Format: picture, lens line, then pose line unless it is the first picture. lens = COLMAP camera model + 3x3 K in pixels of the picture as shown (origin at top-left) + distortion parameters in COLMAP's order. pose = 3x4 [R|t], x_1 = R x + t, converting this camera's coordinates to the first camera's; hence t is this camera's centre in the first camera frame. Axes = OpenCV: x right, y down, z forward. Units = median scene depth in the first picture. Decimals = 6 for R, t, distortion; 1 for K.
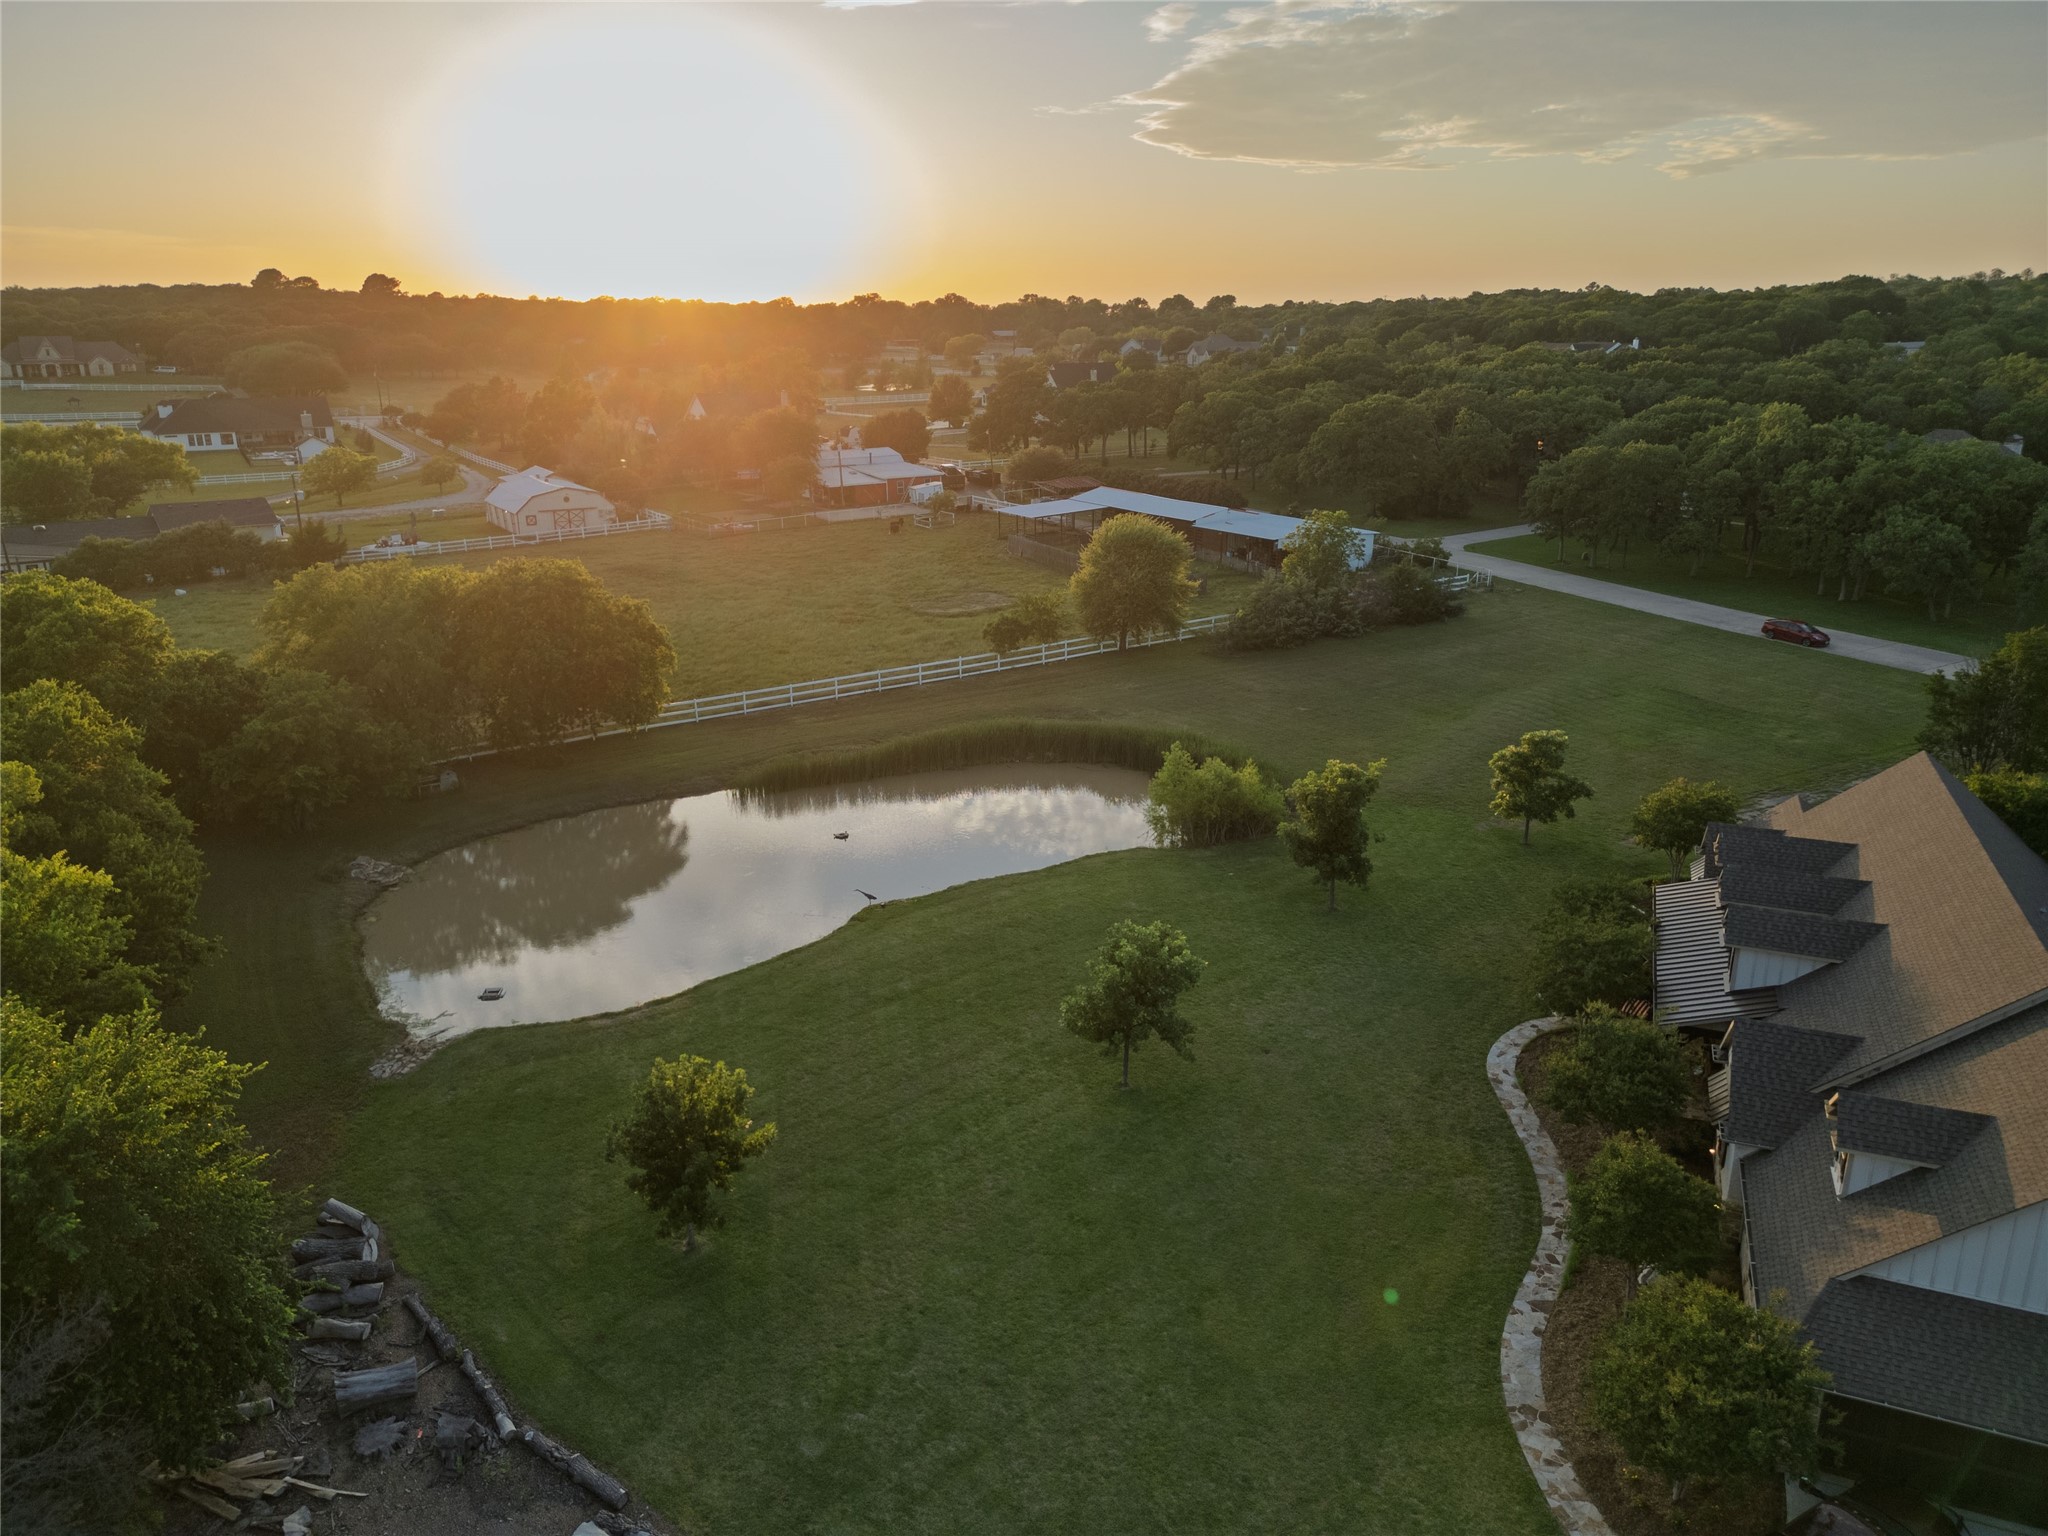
lens RADIAL K [[1447.8, 0, 1017.8], [0, 1447.8, 795.9], [0, 0, 1]] dist [0.074166, -0.062864]
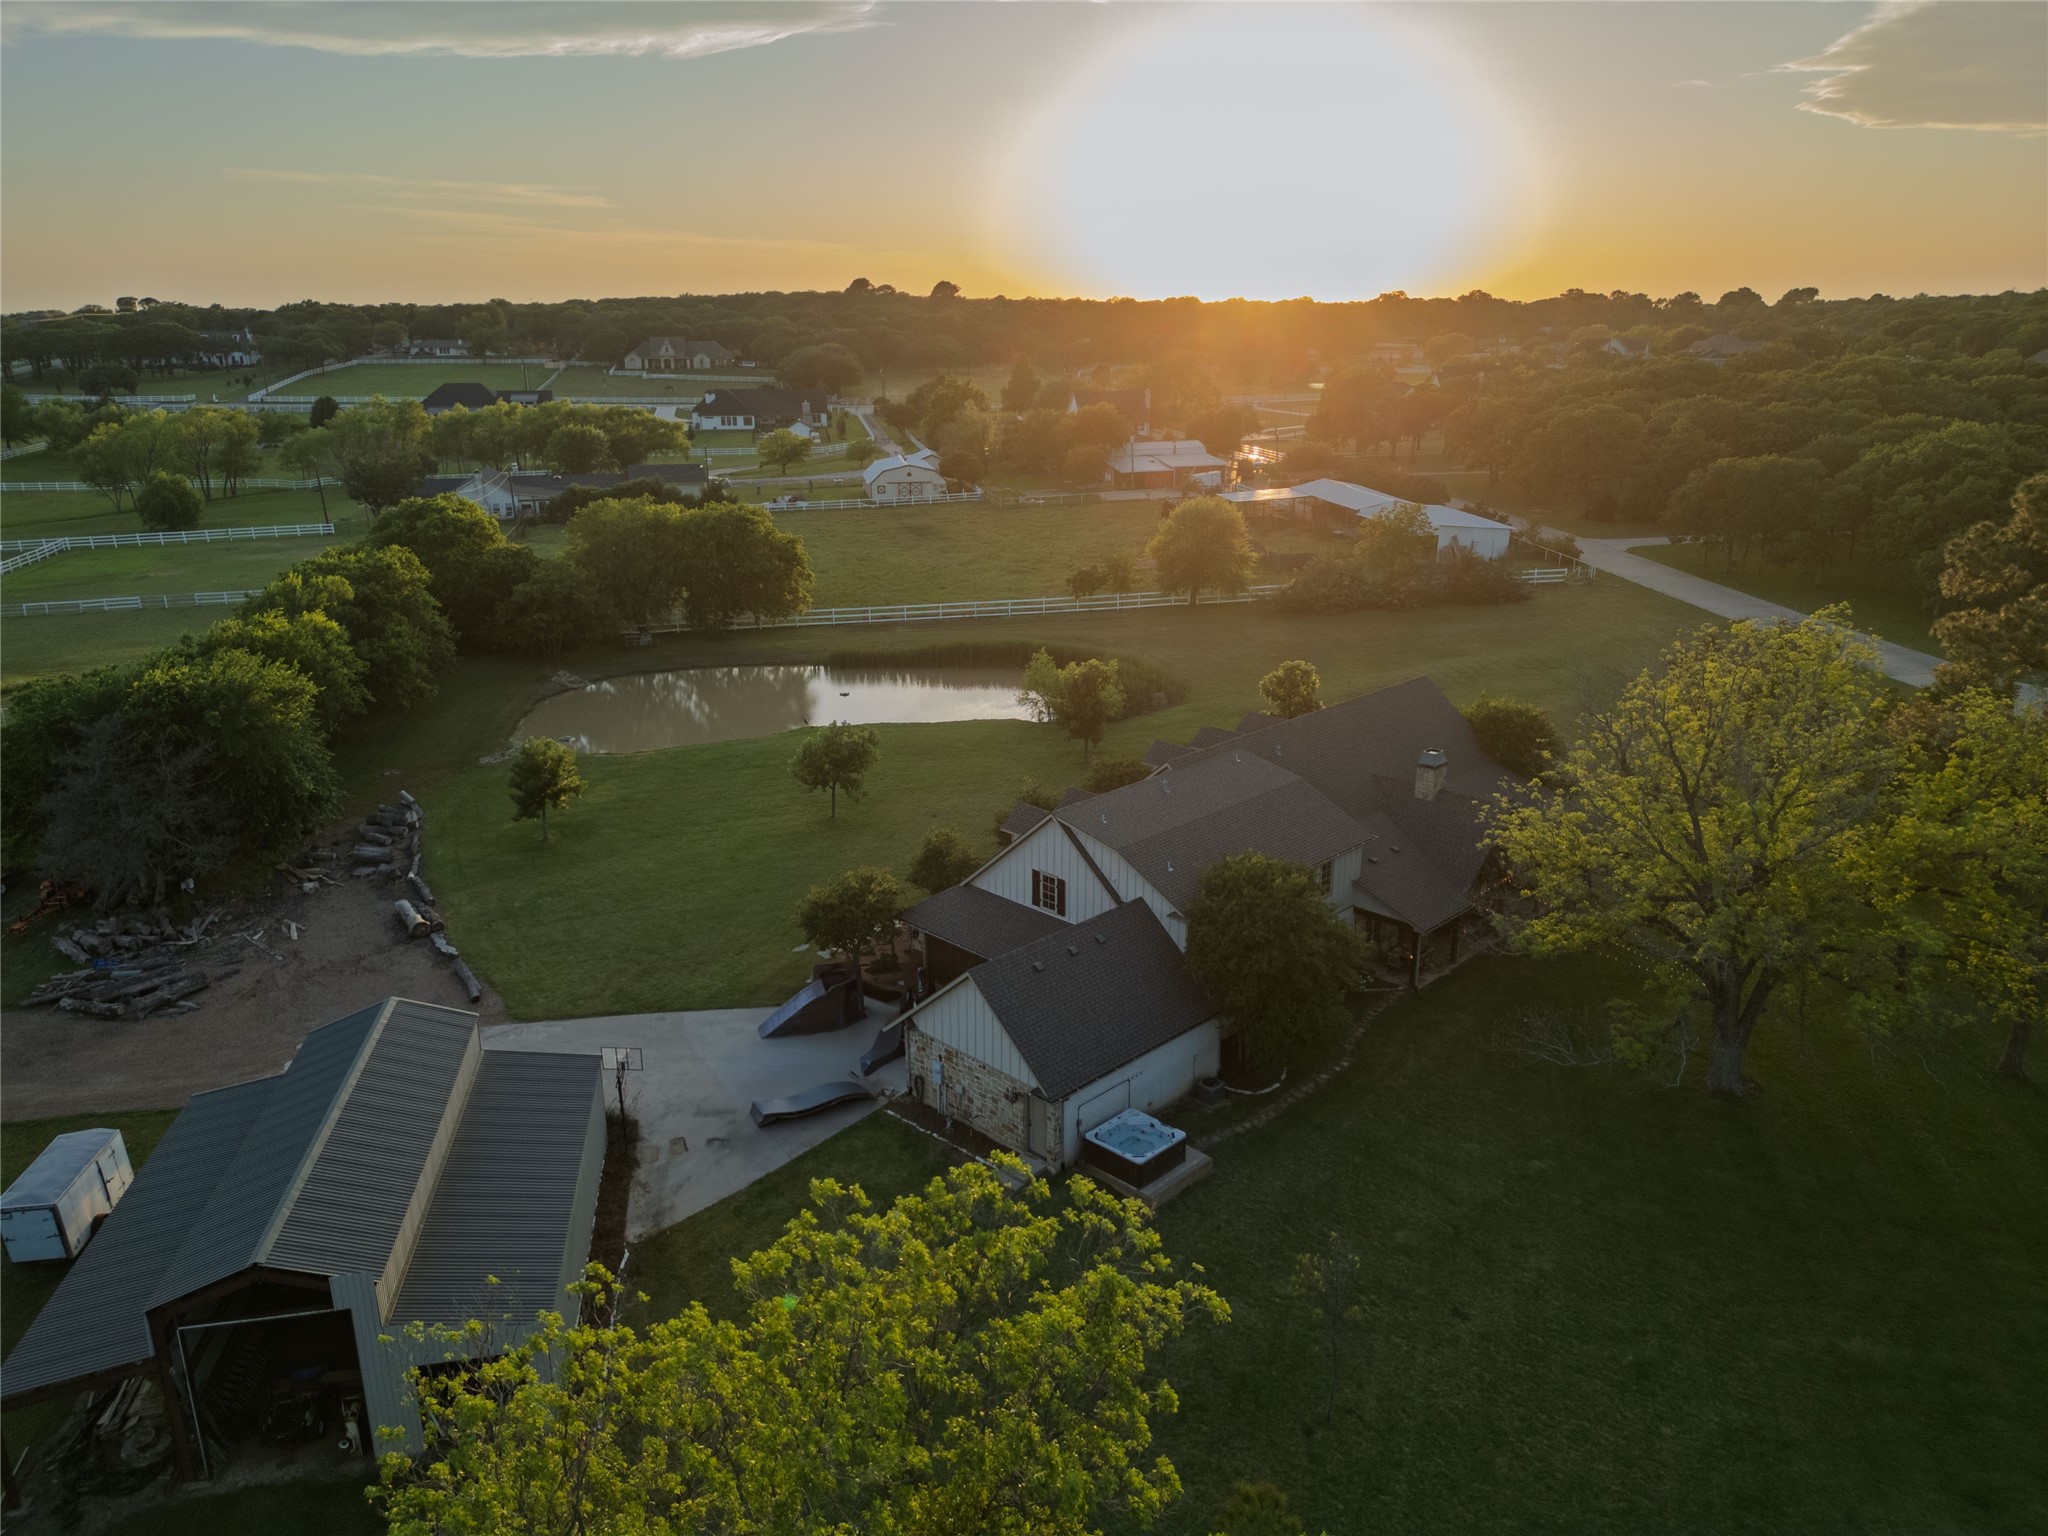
lens RADIAL K [[1447.8, 0, 1017.8], [0, 1447.8, 795.9], [0, 0, 1]] dist [0.074166, -0.062864]
pose [[0.926769, 0.120832, -0.355668, 0.152420], [-0.119371, 0.992506, 0.026138, 0.018531], [0.356161, 0.018233, 0.934247, -0.085758]]
